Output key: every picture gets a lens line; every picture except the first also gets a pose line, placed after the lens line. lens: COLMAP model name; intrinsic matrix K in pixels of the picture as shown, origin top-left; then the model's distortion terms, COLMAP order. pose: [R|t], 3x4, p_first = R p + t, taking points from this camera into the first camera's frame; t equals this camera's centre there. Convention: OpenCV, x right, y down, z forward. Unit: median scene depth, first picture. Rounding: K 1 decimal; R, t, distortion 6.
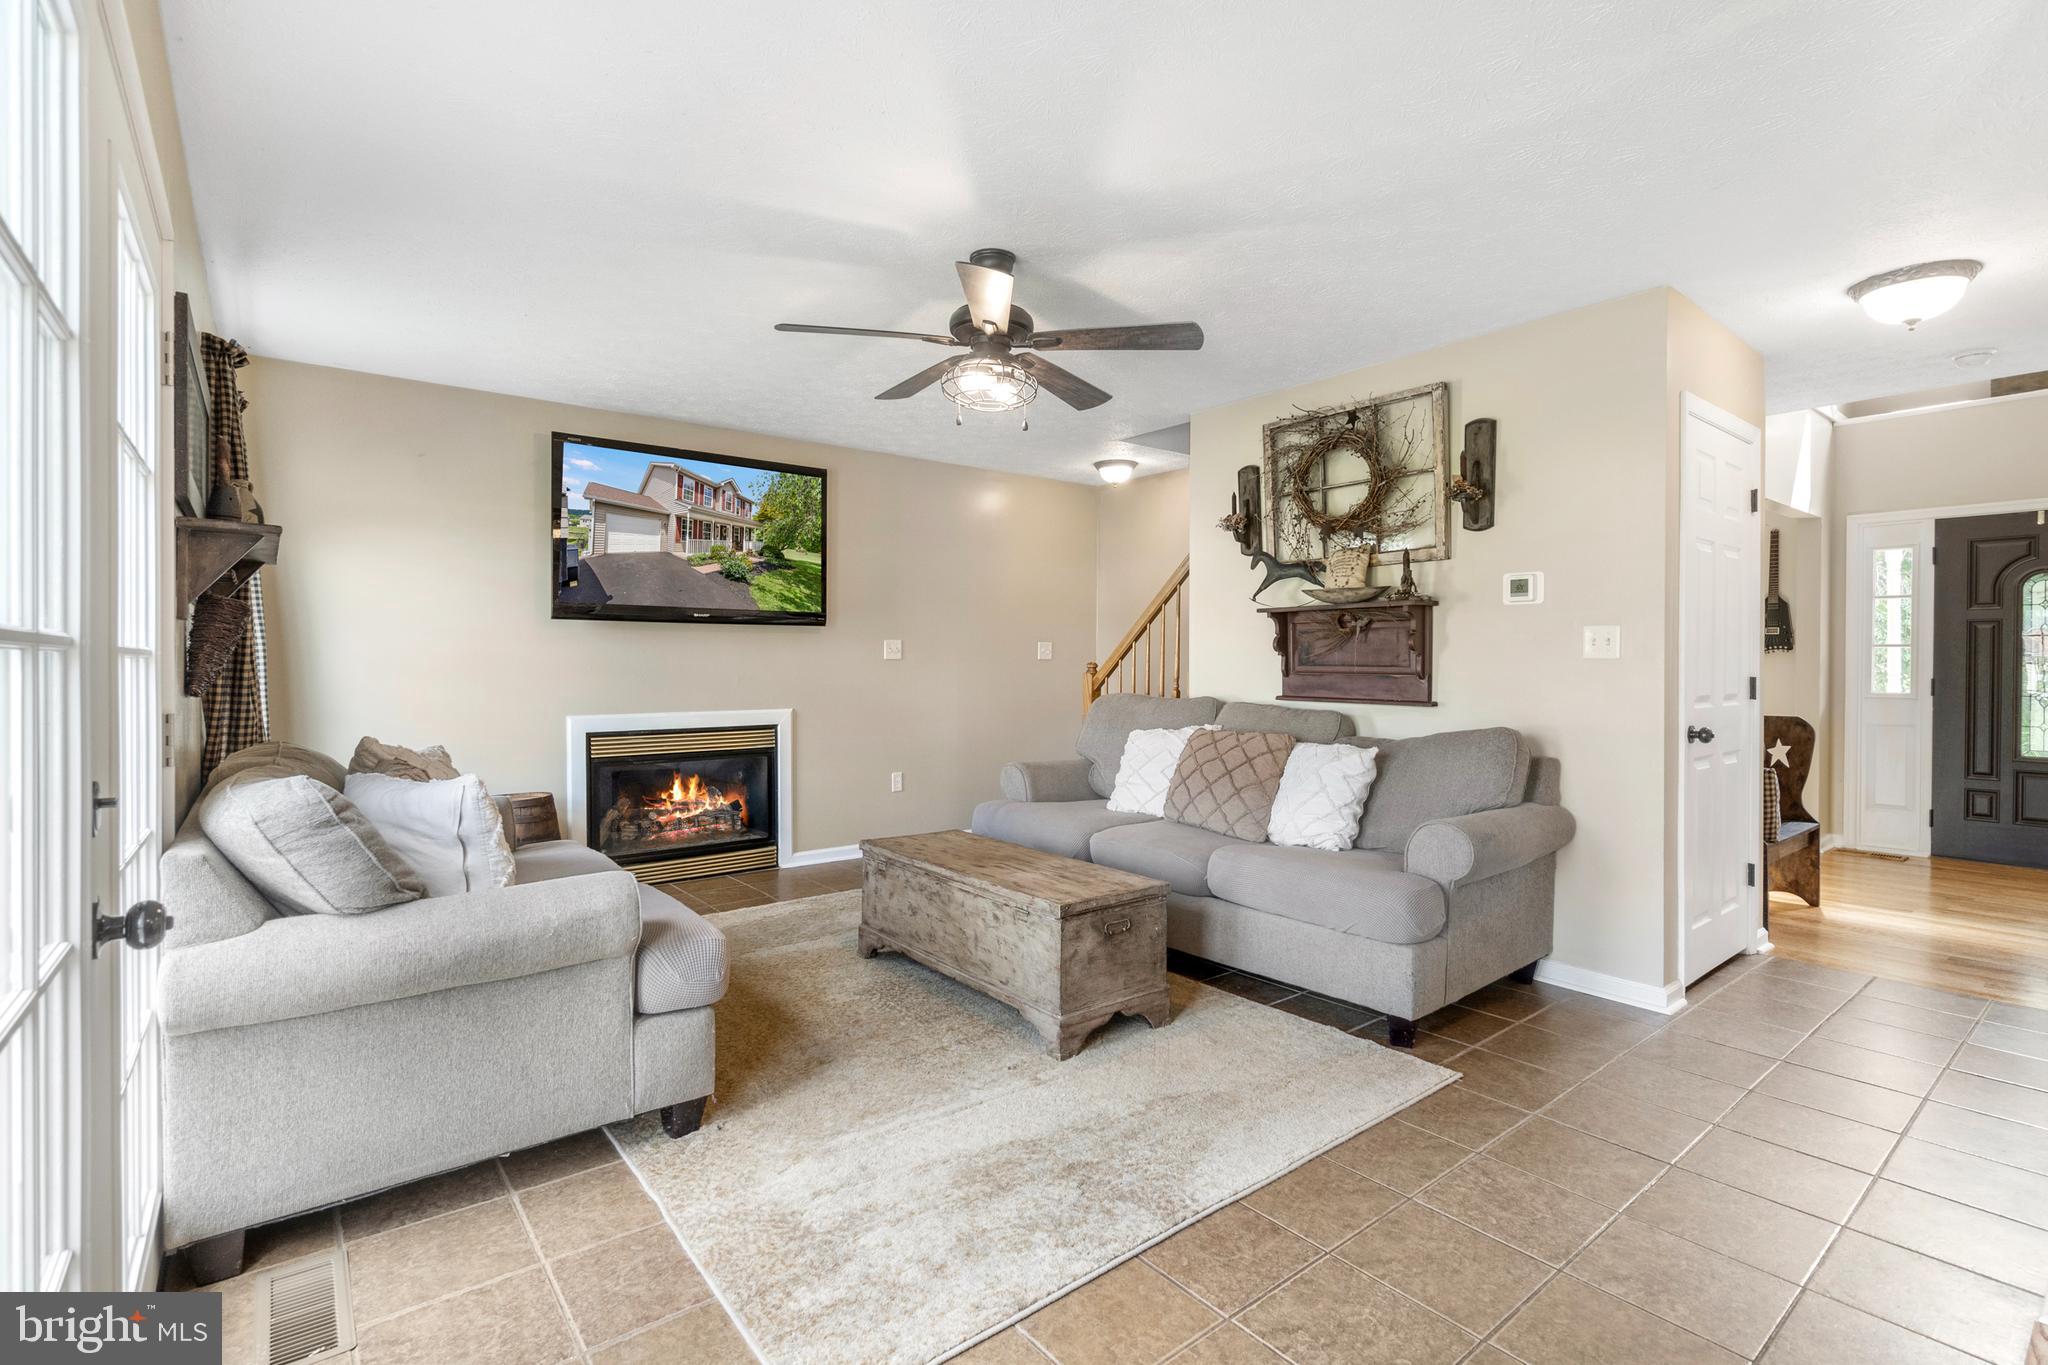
lens RADIAL K [[938.0, 0, 1035.8], [0, 938.0, 671.6], [0, 0, 1]] dist [-0.002704, 0.002240]
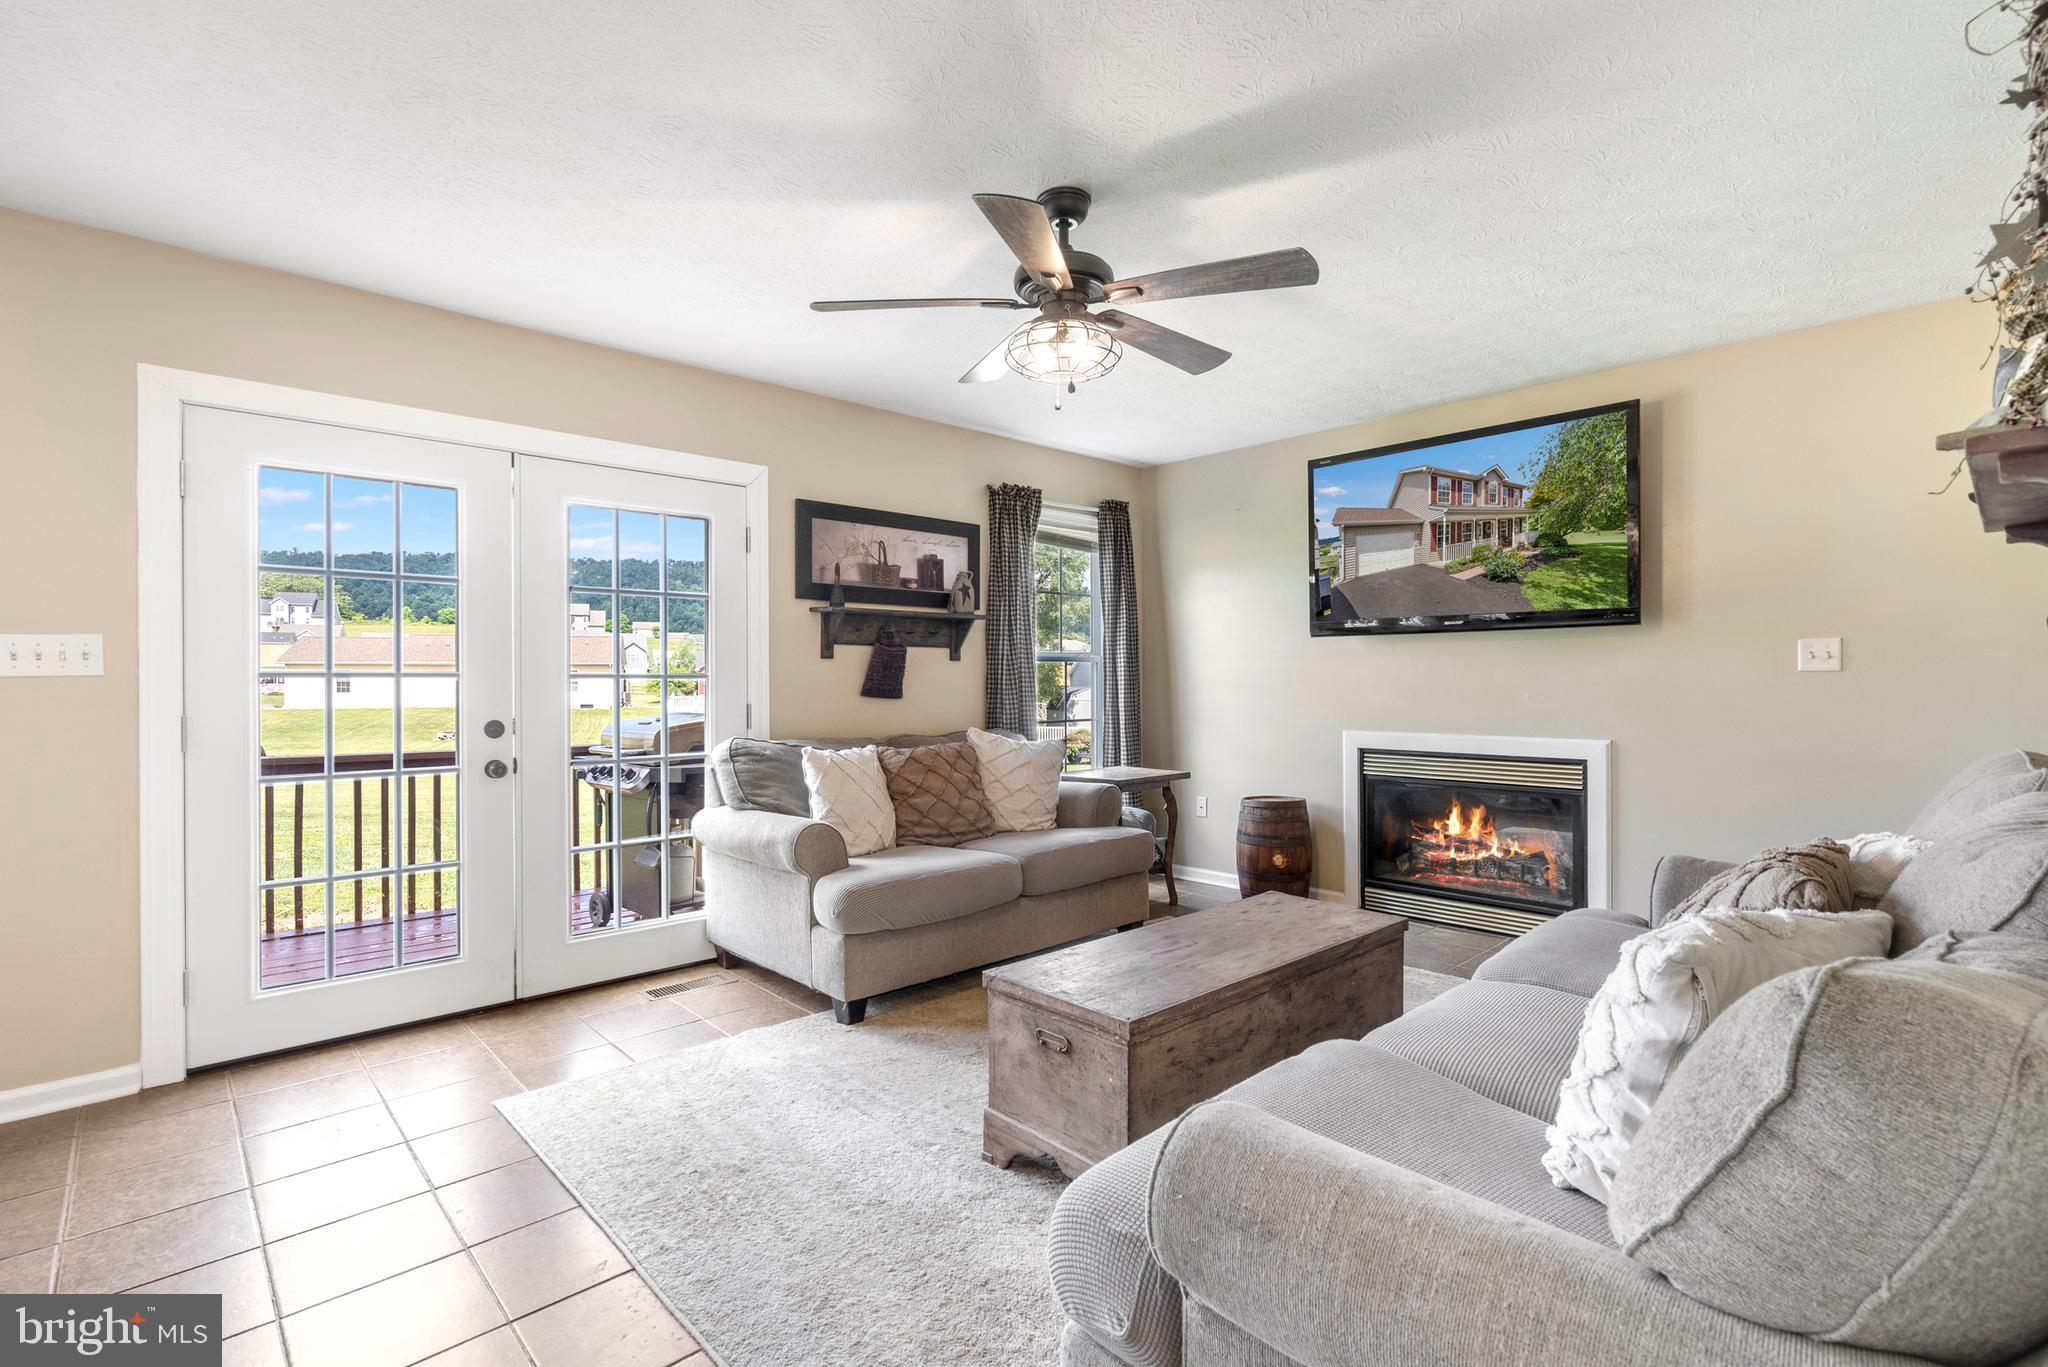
lens RADIAL K [[938.0, 0, 1016.2], [0, 938.0, 686.1], [0, 0, 1]] dist [-0.002704, 0.002240]
pose [[0.096000, 0.007496, -0.995353, 0.596737], [-0.006393, 0.999956, 0.006914, -0.007435], [0.995361, 0.005700, 0.096044, 0.657272]]
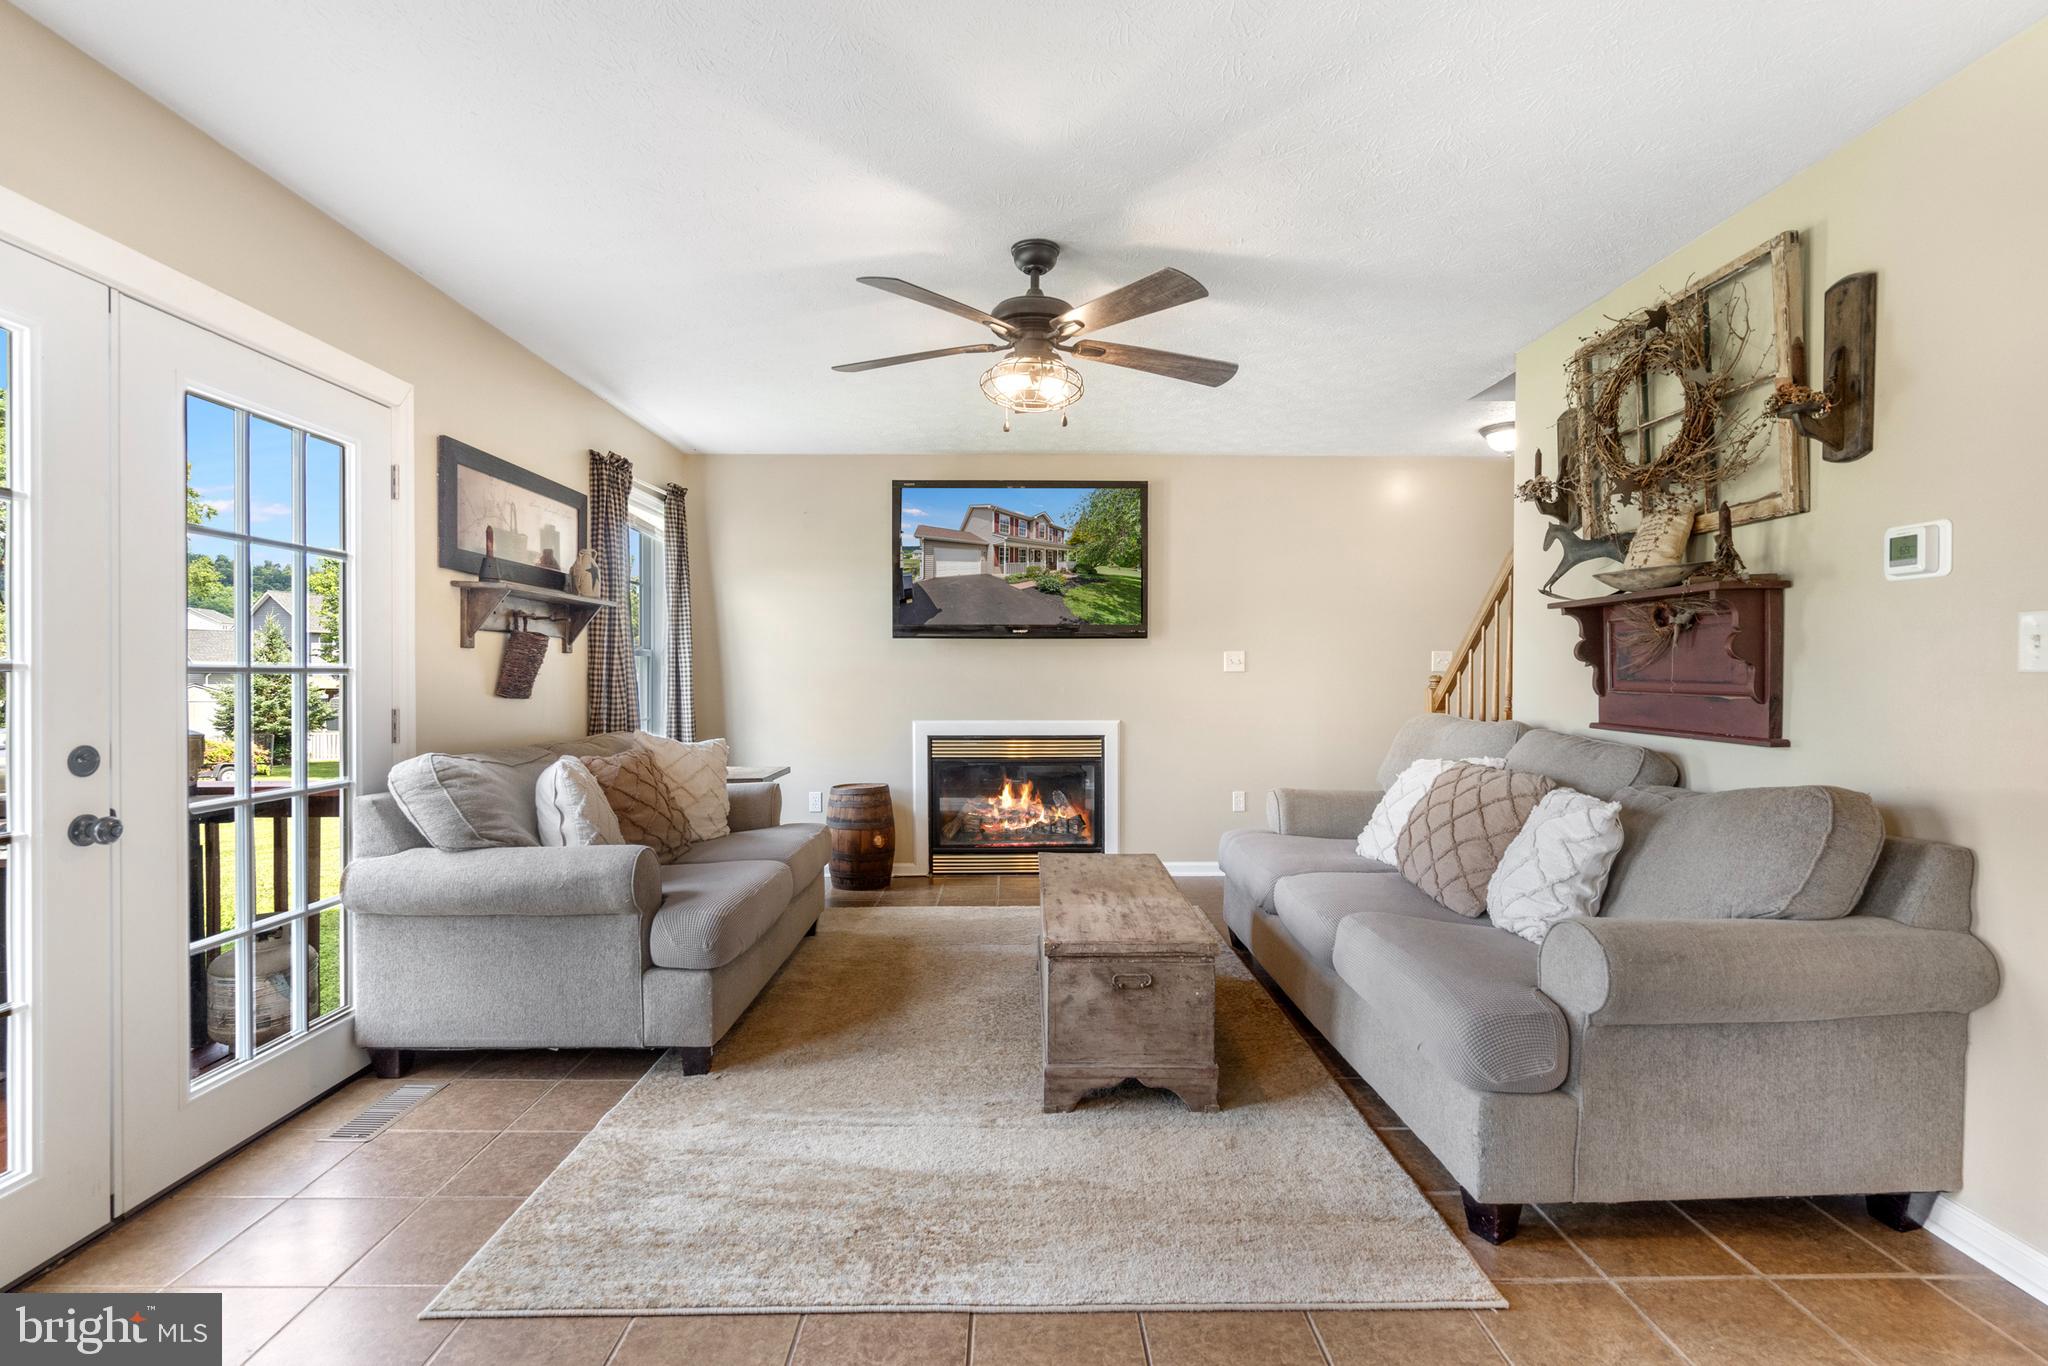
lens RADIAL K [[938.0, 0, 1023.8], [0, 938.0, 679.1], [0, 0, 1]] dist [-0.002704, 0.002240]
pose [[0.793512, 0.003913, -0.608542, 0.396200], [-0.006092, 0.999980, -0.001514, -0.004345], [0.608524, 0.004908, 0.793520, 0.182165]]
